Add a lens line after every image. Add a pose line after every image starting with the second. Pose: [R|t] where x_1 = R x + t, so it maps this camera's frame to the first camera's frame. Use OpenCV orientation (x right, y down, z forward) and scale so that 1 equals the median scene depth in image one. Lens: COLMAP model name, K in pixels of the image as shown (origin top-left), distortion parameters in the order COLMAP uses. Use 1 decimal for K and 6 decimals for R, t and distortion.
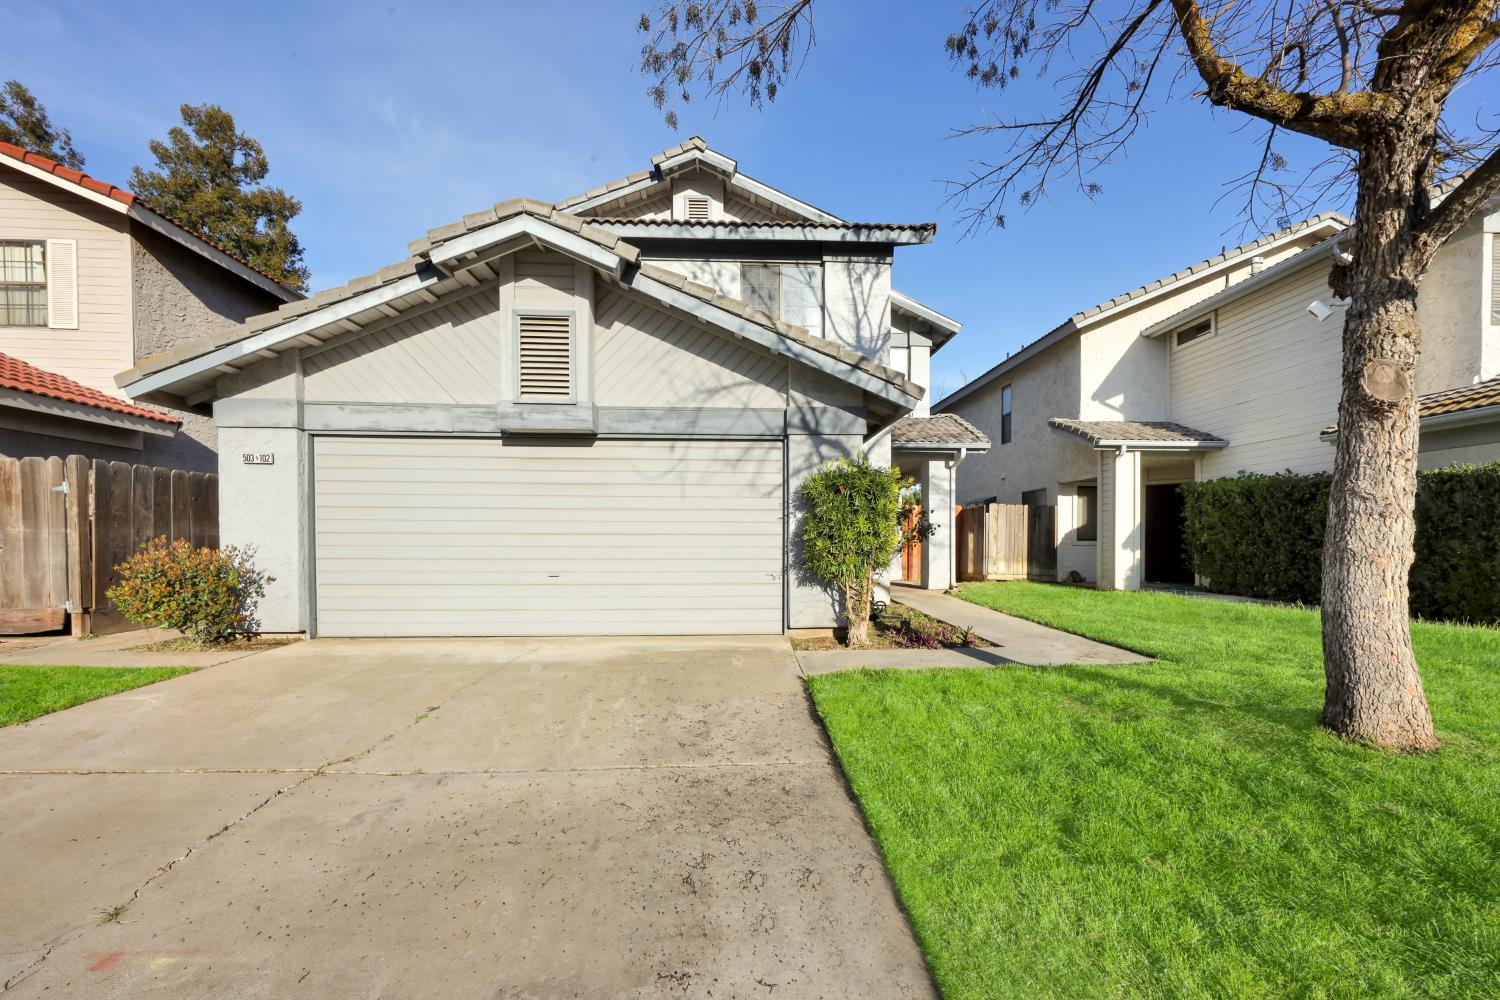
lens RADIAL K [[648.7, 0, 783.2], [0, 648.7, 575.7], [0, 0, 1]] dist [0.003041, 0.000178]
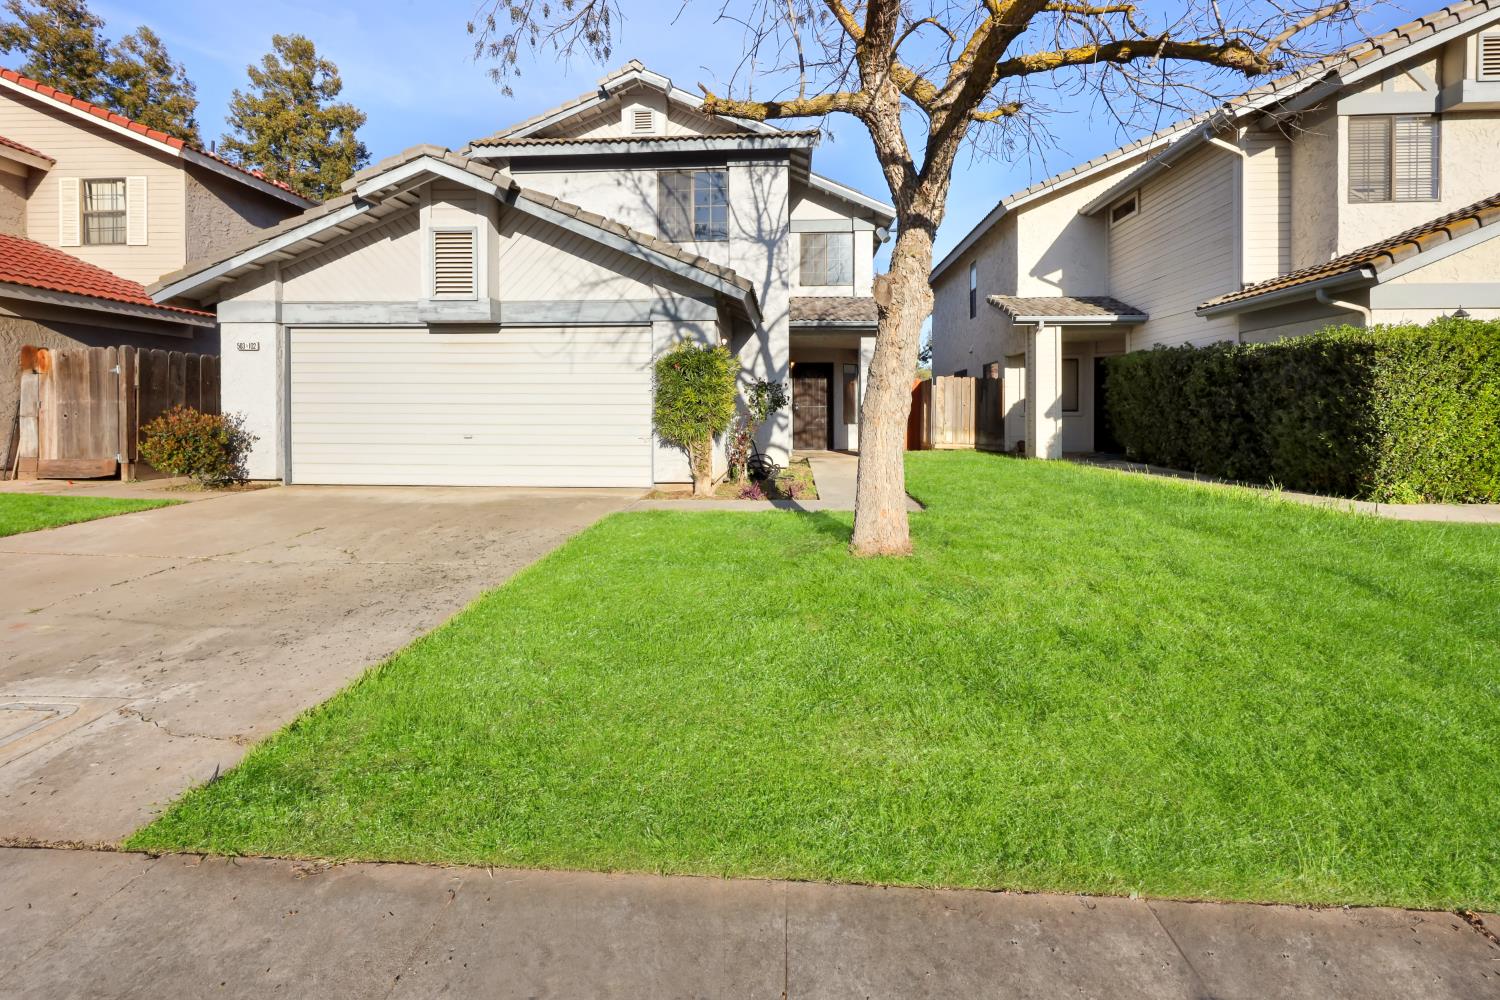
lens RADIAL K [[638.0, 0, 748.6], [0, 638.0, 441.9], [0, 0, 1]] dist [0.001021, 0.000388]
pose [[0.993705, 0.005728, -0.111881, 0.305211], [-0.006770, 0.999937, -0.008934, 0.015492], [0.111823, 0.009635, 0.993681, -0.146866]]
